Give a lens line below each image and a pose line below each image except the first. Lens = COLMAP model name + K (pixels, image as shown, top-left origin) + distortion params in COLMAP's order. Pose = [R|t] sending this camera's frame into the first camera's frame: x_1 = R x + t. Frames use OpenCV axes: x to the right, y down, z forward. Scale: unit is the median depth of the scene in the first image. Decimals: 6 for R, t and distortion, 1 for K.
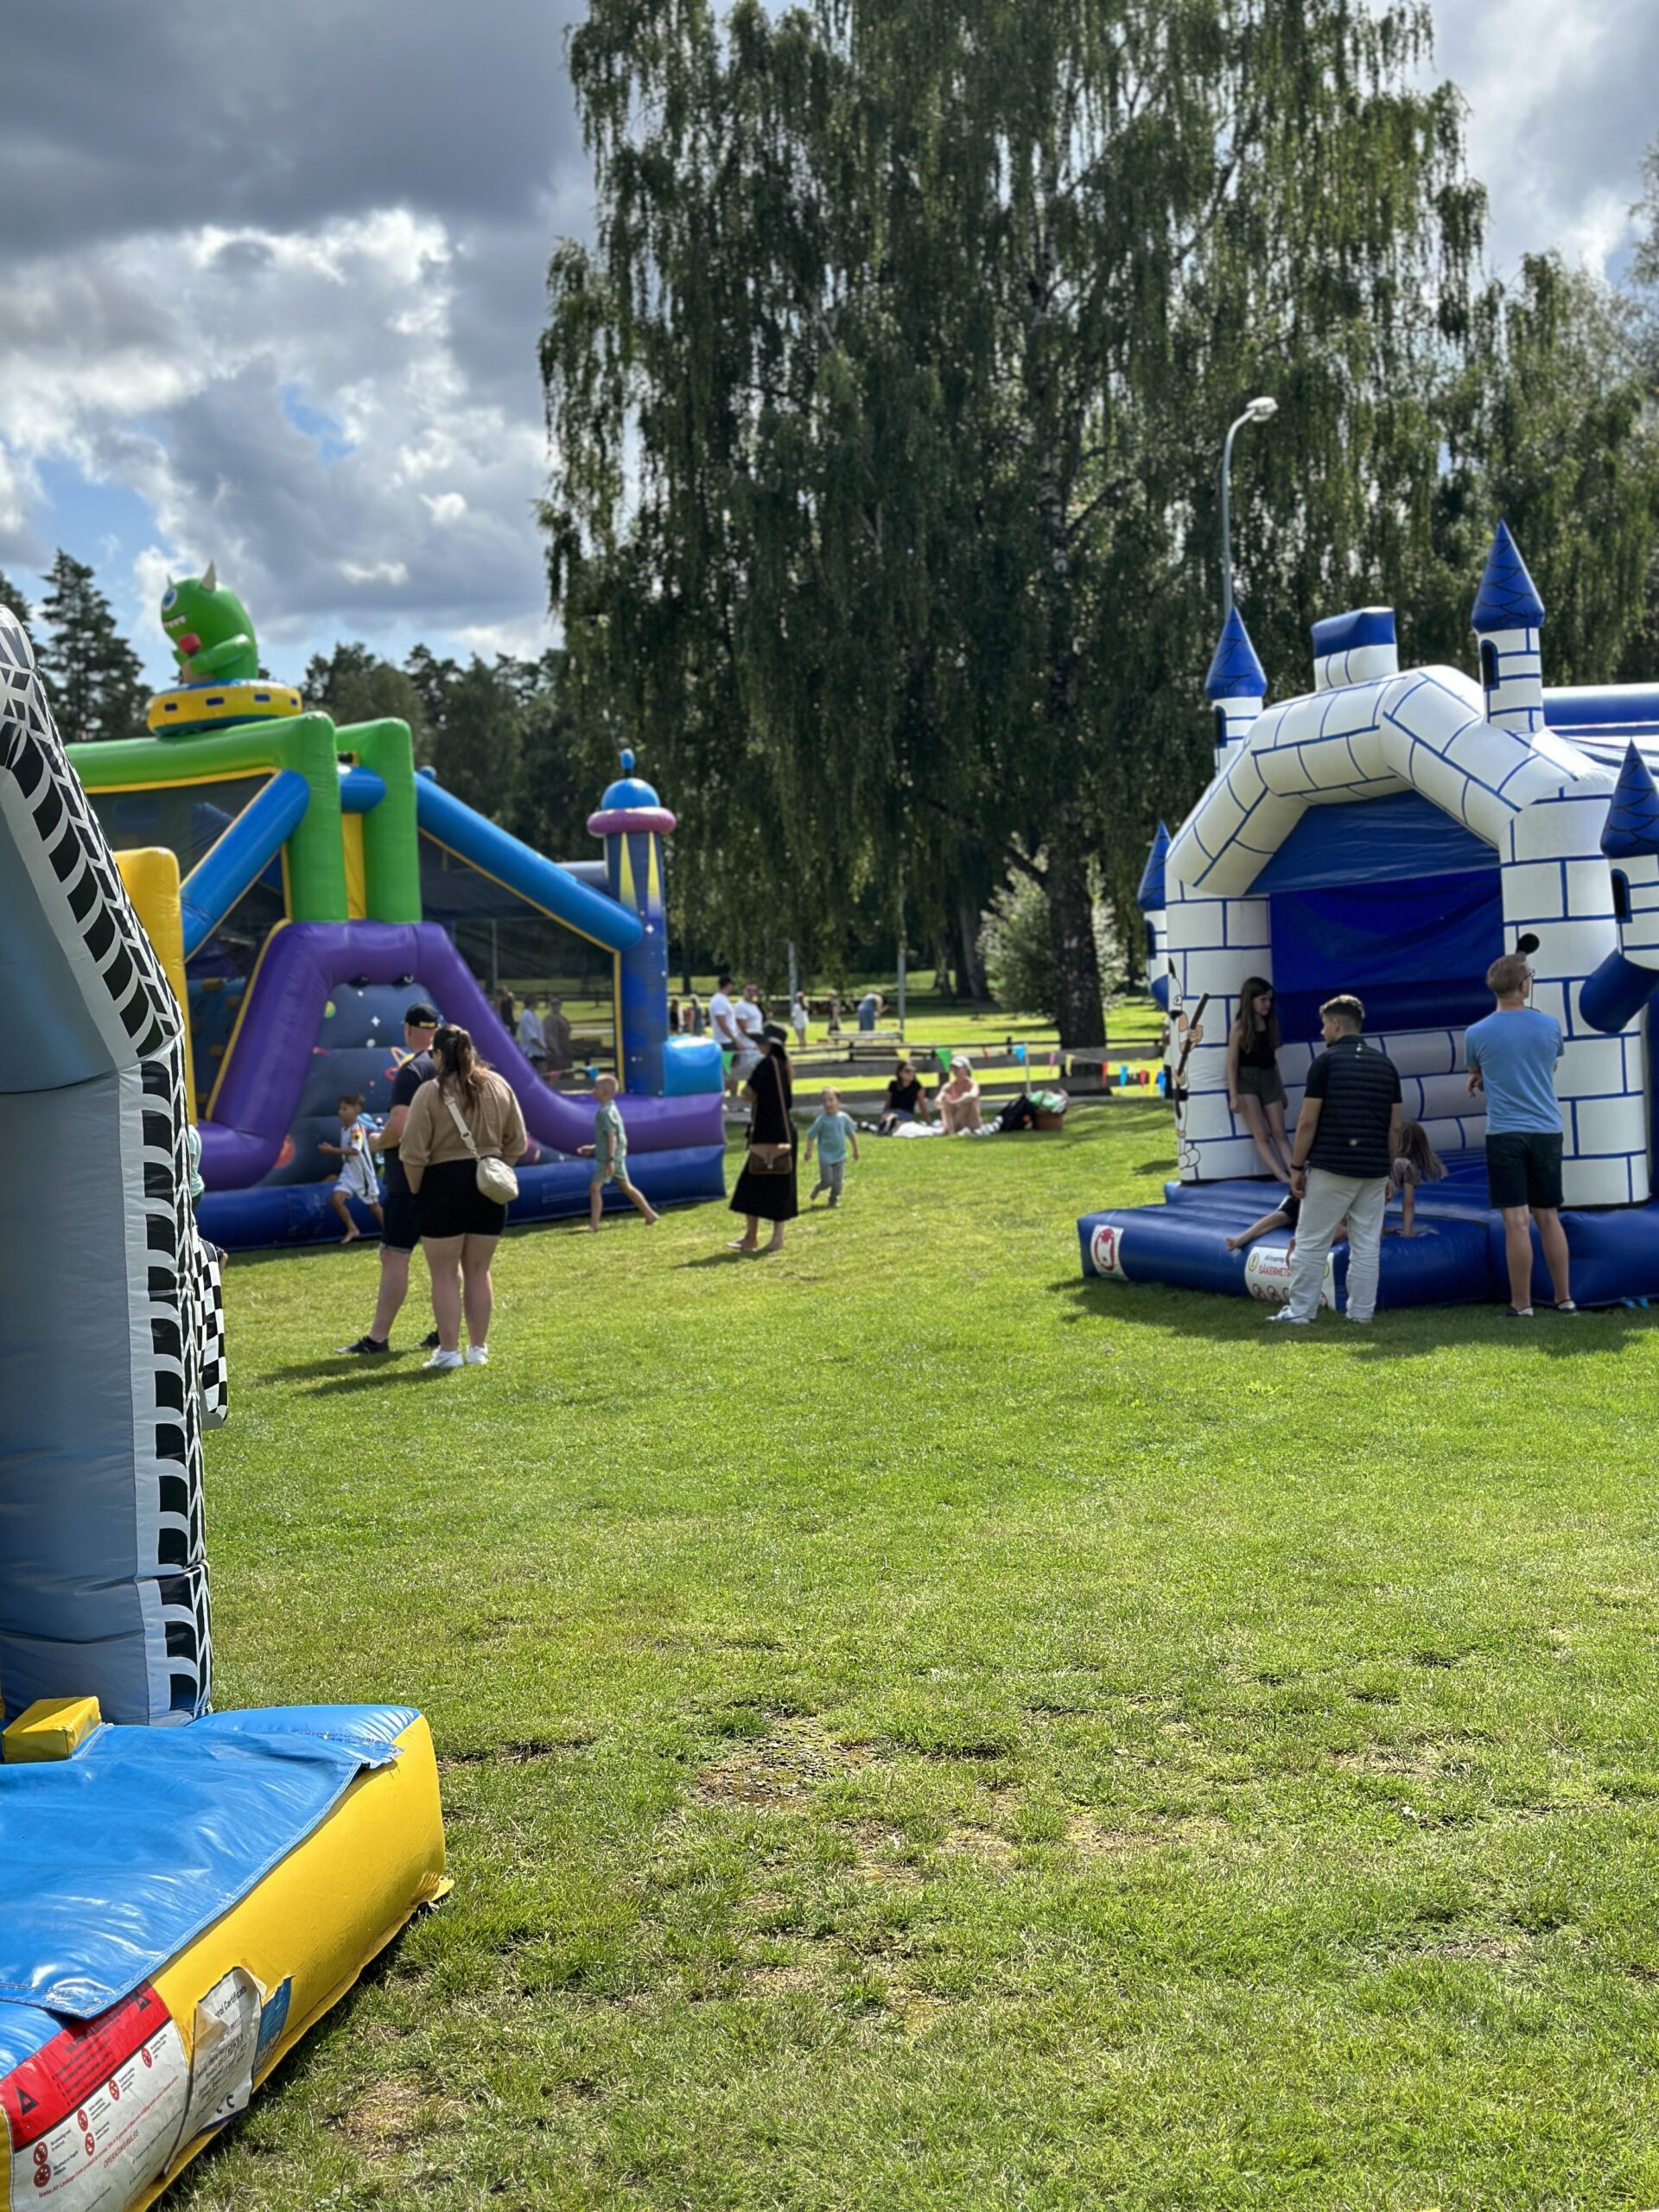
lens RADIAL K [[3086.8, 0, 829.8], [0, 3086.8, 1112.0], [0, 0, 1]] dist [-0.007109, 0.000000]
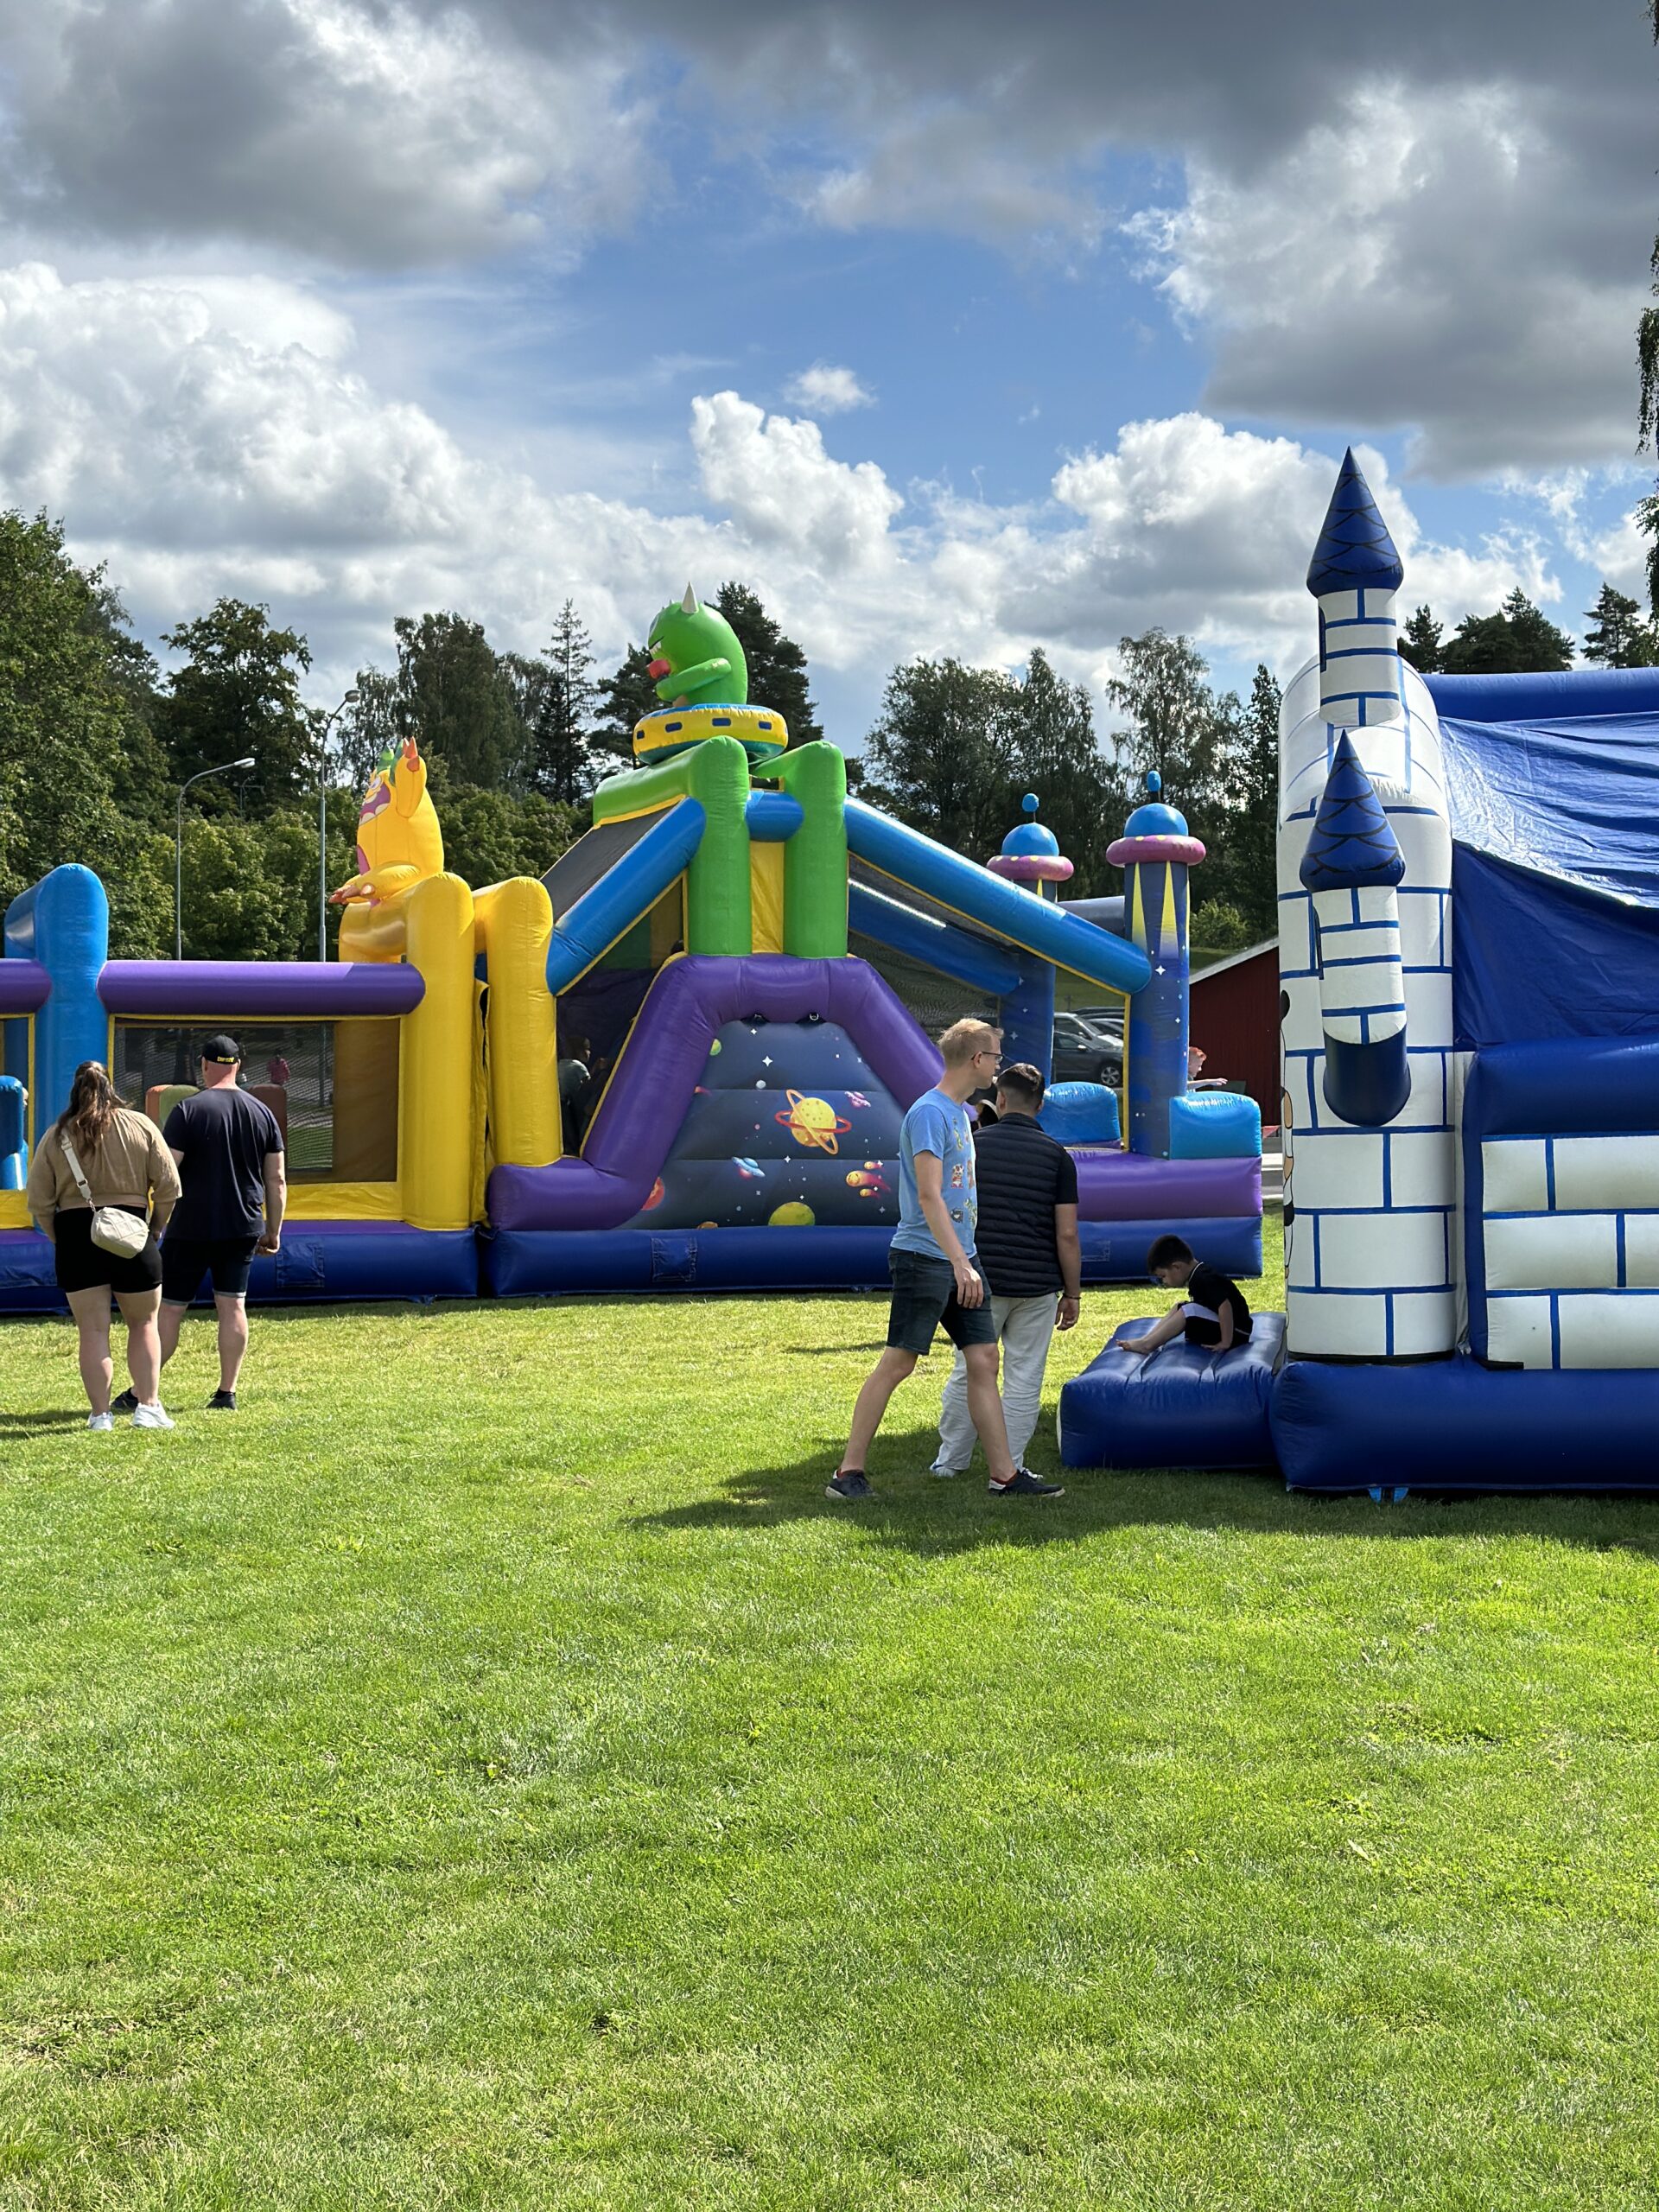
lens RADIAL K [[3086.8, 0, 829.5], [0, 3086.8, 1098.3], [0, 0, 1]] dist [-0.007109, 0.000000]
pose [[0.870242, 0.038275, -0.491135, 0.328315], [-0.046365, 0.998915, -0.004307, -0.015098], [0.490437, 0.026520, 0.871073, 0.186983]]
